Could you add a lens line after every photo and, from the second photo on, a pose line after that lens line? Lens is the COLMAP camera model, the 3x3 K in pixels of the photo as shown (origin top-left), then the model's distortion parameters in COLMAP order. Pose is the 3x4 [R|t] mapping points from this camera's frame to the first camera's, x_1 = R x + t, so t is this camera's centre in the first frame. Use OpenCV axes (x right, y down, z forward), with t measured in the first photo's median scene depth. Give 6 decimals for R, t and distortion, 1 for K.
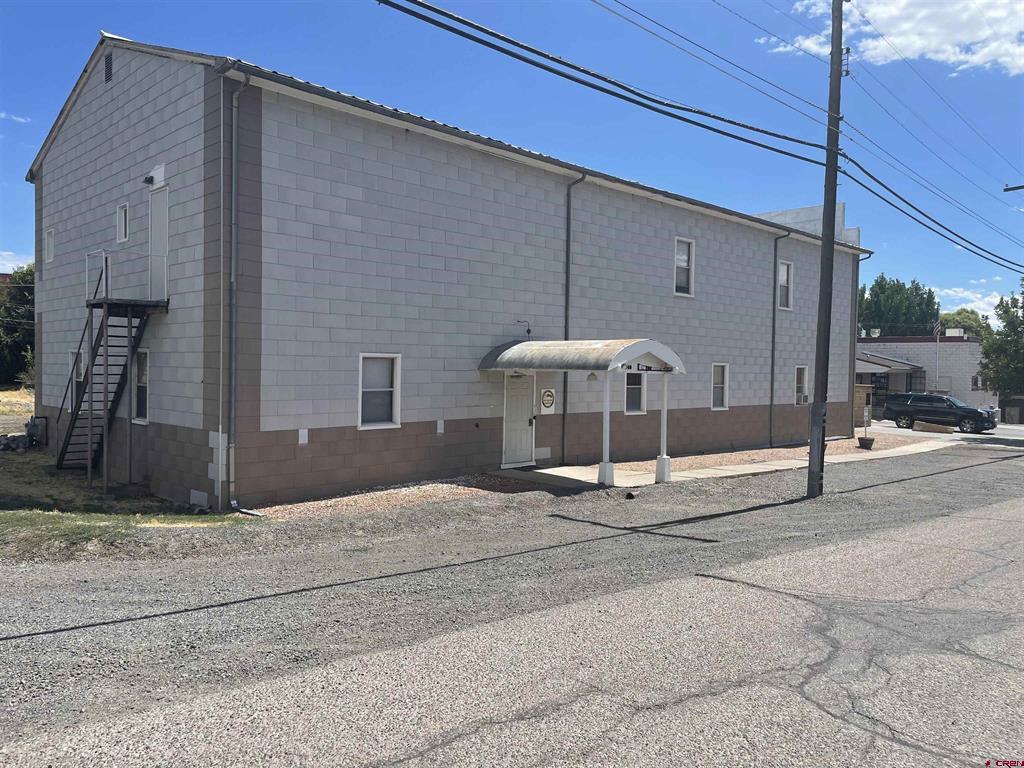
lens RADIAL K [[753.0, 0, 513.0], [0, 753.0, 363.4], [0, 0, 1]] dist [0.070848, 0.000661]
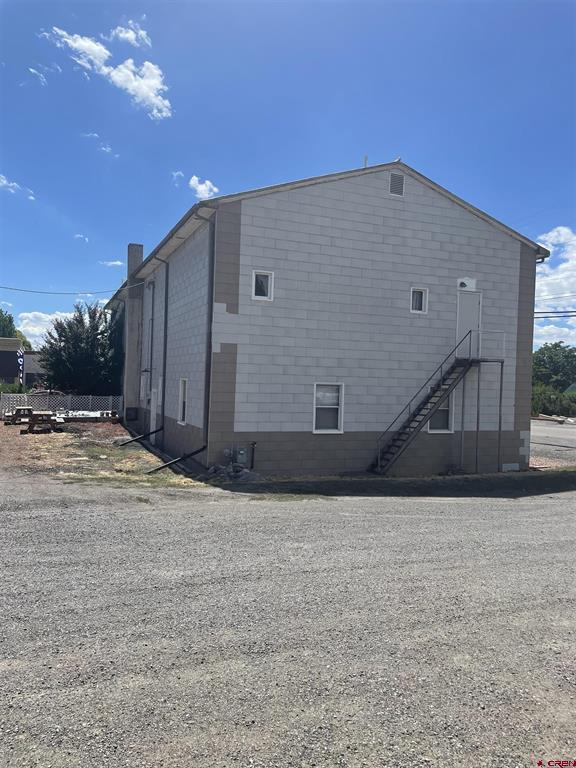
lens RADIAL K [[579.3, 0, 288.0], [0, 579.3, 384.0], [0, 0, 1]] dist [0.149178, -0.001491]
pose [[0.360832, -0.010971, 0.932566, -1.342404], [-0.027641, 0.999366, 0.022452, -0.031808], [-0.932221, -0.033879, 0.360299, 0.661500]]
